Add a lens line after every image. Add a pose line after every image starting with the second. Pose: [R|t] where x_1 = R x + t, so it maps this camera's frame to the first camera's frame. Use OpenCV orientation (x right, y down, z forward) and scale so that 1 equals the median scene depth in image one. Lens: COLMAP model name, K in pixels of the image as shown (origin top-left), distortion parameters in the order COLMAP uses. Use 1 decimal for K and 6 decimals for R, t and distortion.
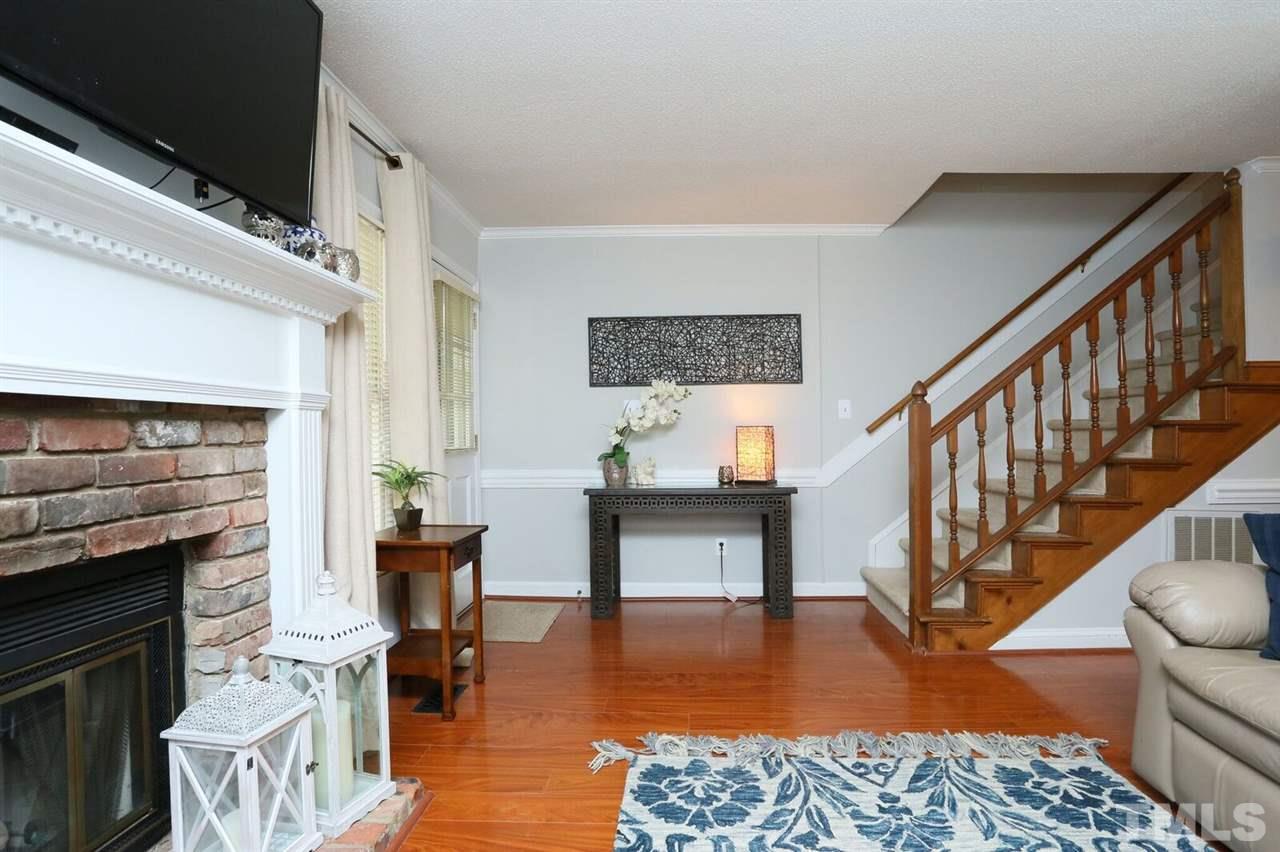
lens RADIAL K [[683.0, 0, 648.7], [0, 683.0, 420.0], [0, 0, 1]] dist [-0.000741, 0.004821]
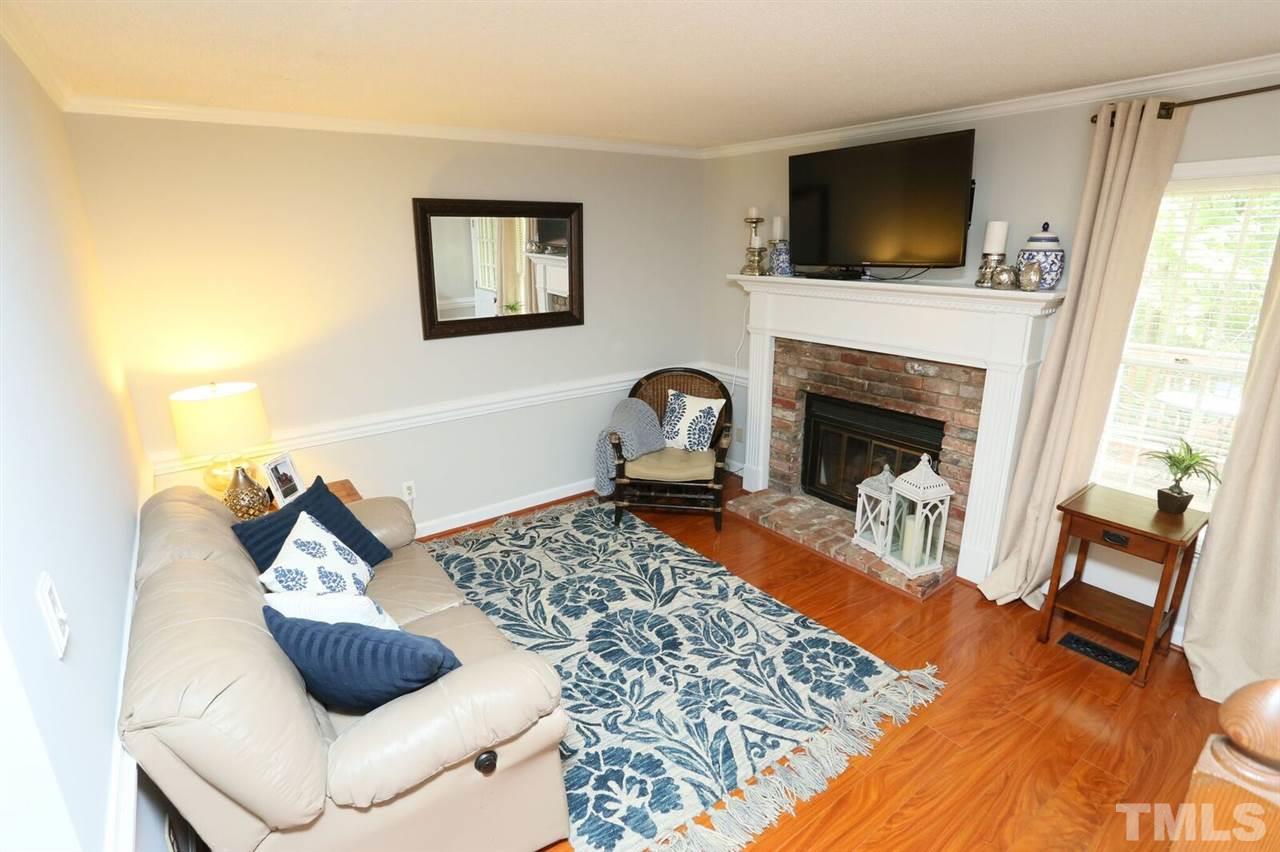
lens RADIAL K [[615.7, 0, 648.1], [0, 615.7, 432.2], [0, 0, 1]] dist [-0.003149, 0.003222]
pose [[-0.781302, 0.180876, -0.597370, 1.097369], [0.016765, 0.962825, 0.269604, -0.296981], [0.623928, 0.200627, -0.755290, 1.711571]]
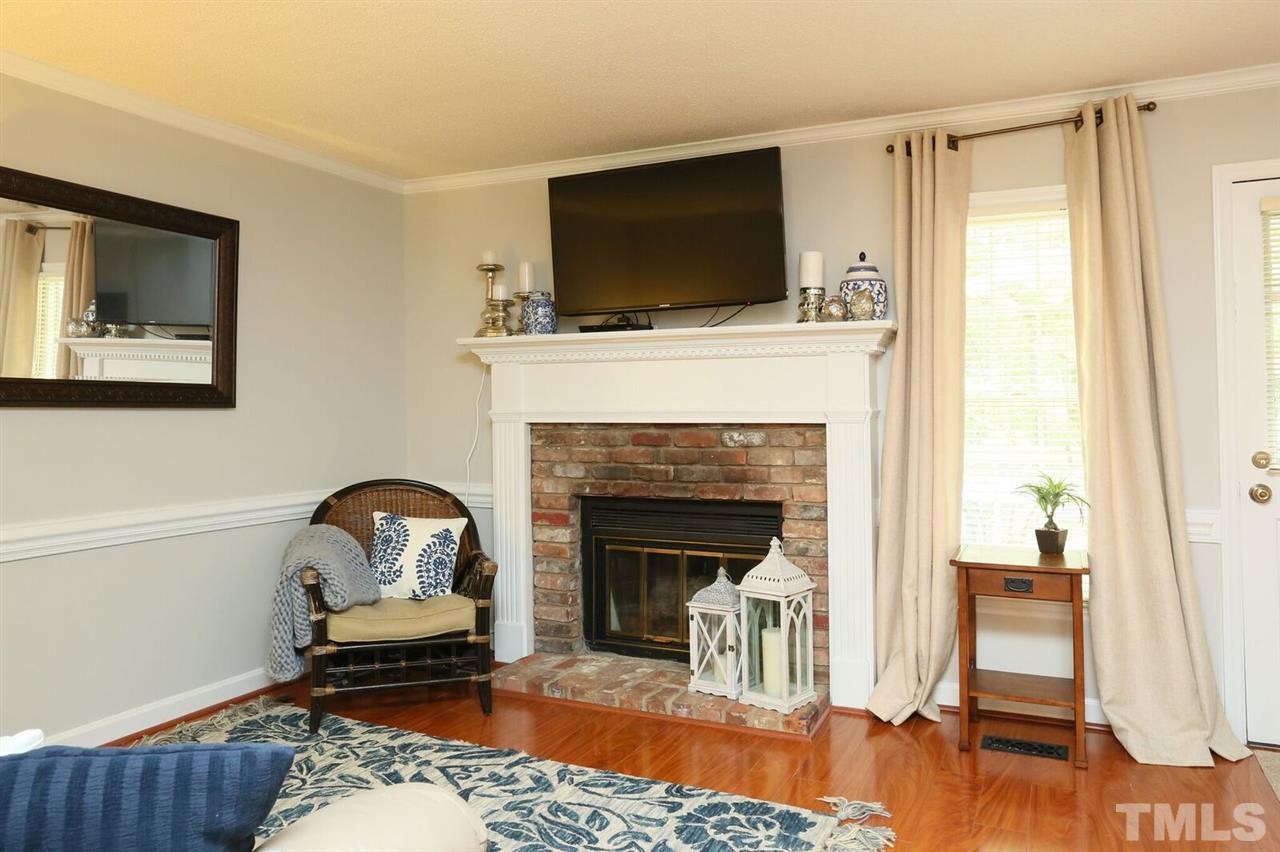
lens RADIAL K [[902.6, 0, 632.4], [0, 902.6, 416.0], [0, 0, 1]] dist [-0.009905, 0.013851]
pose [[-0.420443, 0.004315, -0.907309, 1.317334], [0.024457, 0.999679, -0.006579, -0.027428], [0.906989, -0.024956, -0.420413, 1.455174]]
